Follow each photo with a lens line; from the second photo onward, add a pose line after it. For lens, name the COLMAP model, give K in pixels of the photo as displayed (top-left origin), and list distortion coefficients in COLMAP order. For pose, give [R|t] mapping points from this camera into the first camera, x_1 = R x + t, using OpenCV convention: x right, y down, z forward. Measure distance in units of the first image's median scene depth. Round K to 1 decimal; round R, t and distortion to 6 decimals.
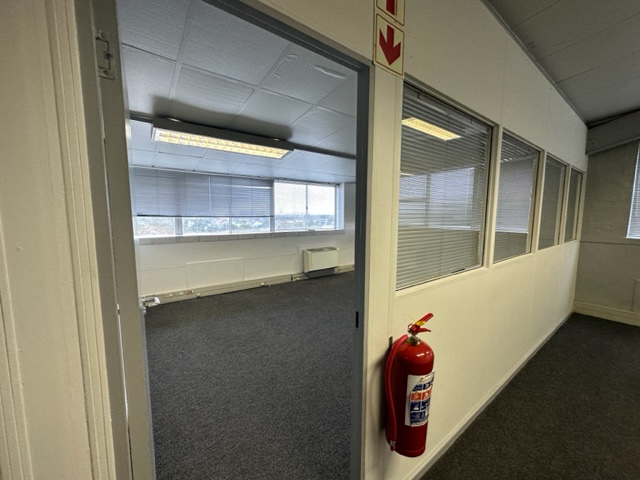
lens RADIAL K [[255.9, 0, 320.7], [0, 255.9, 237.2], [0, 0, 1]] dist [-0.000393, 0.000273]
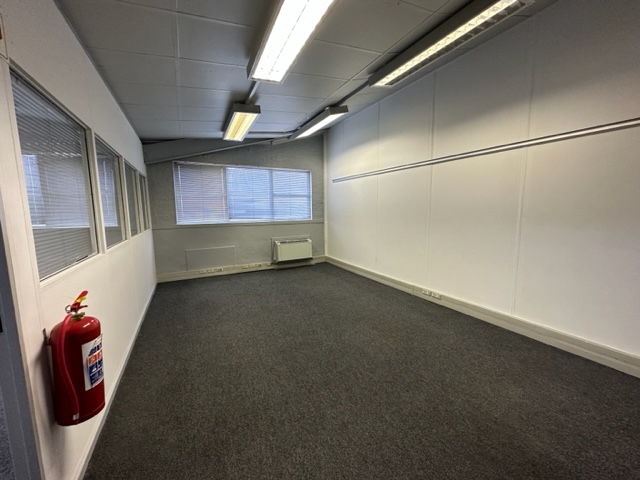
lens RADIAL K [[255.9, 0, 320.7], [0, 255.9, 237.2], [0, 0, 1]] dist [-0.000393, 0.000273]
pose [[0.157675, -0.120567, 0.980103, -0.335707], [0.114207, 0.988085, 0.103176, 0.042941], [-0.980865, 0.095666, 0.169566, -0.169843]]
